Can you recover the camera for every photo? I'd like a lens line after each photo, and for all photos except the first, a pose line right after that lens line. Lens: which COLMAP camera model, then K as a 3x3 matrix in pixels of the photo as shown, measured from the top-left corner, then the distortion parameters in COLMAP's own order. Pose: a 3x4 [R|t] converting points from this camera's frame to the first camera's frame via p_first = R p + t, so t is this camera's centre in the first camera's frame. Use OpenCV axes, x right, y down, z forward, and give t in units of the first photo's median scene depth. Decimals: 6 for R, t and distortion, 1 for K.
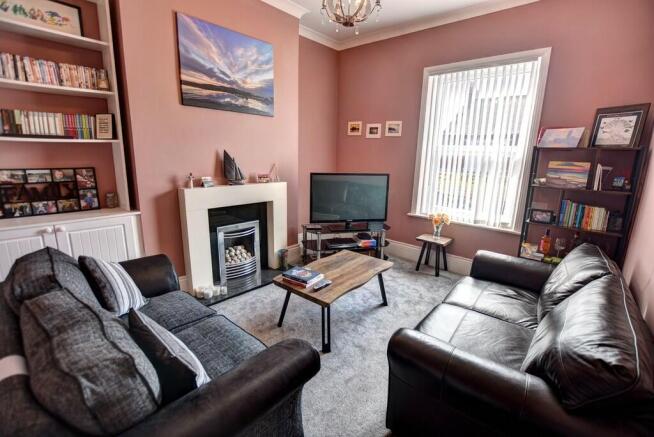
lens RADIAL K [[295.6, 0, 327.0], [0, 295.6, 218.5], [0, 0, 1]] dist [-0.000762, -0.000345]
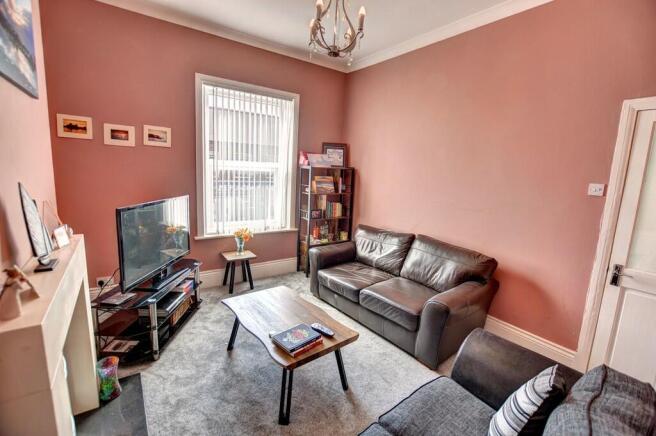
lens RADIAL K [[296.5, 0, 328.0], [0, 296.5, 218.0], [0, 0, 1]] dist [-0.000762, -0.000345]
pose [[0.226816, -0.180532, 0.957059, -0.503778], [0.174434, 0.974311, 0.142447, -0.143976], [-0.958190, 0.134634, 0.252481, 0.455694]]
